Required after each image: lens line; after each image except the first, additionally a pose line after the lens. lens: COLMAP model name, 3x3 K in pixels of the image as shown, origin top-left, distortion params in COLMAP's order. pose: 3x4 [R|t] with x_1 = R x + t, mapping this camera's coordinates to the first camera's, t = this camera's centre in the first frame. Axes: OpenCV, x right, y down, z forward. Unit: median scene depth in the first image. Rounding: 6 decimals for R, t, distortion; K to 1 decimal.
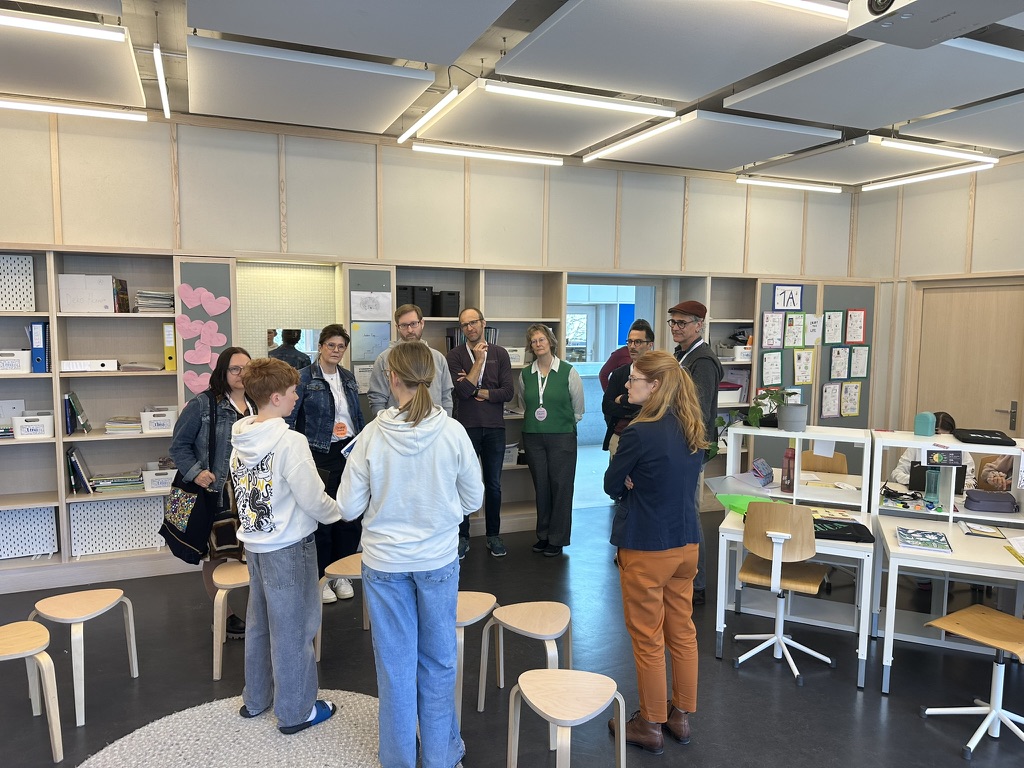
lens RADIAL K [[735.9, 0, 512.0], [0, 735.9, 384.0], [0, 0, 1]] dist [0.100456, -0.149551]
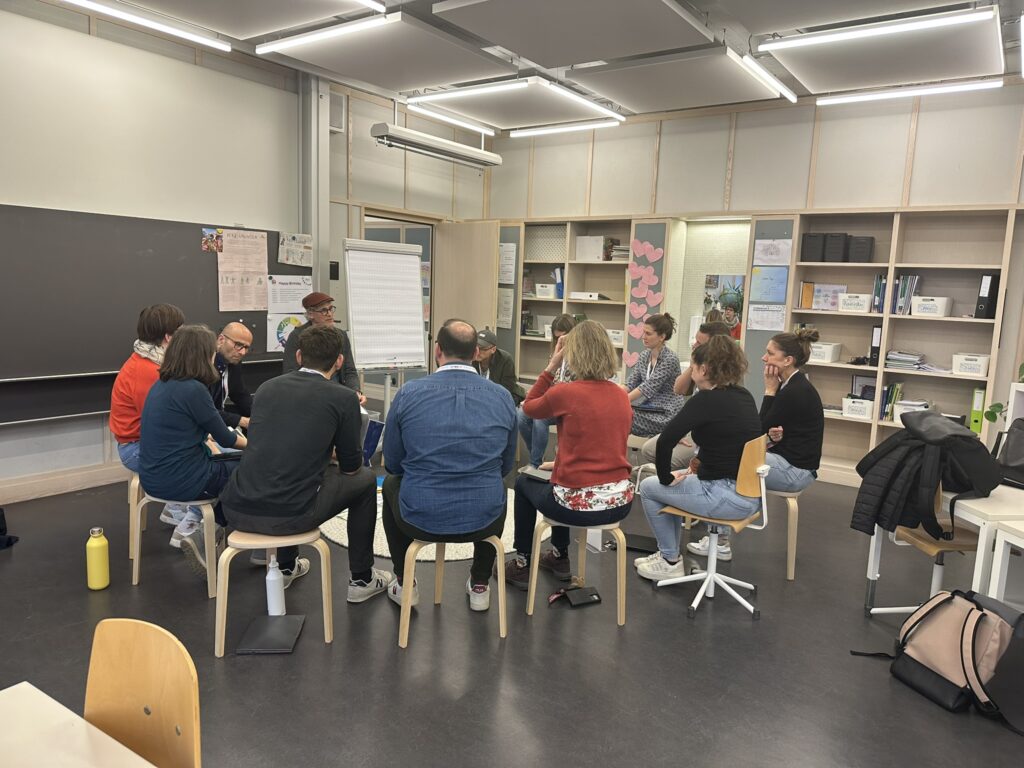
lens RADIAL K [[735.9, 0, 512.0], [0, 735.9, 384.0], [0, 0, 1]] dist [0.100456, -0.149551]
pose [[0.525816, 0.124110, -0.841495, 0.633921], [-0.100970, 0.991410, 0.083129, 0.042498], [0.844584, 0.041255, 0.533831, 0.071871]]
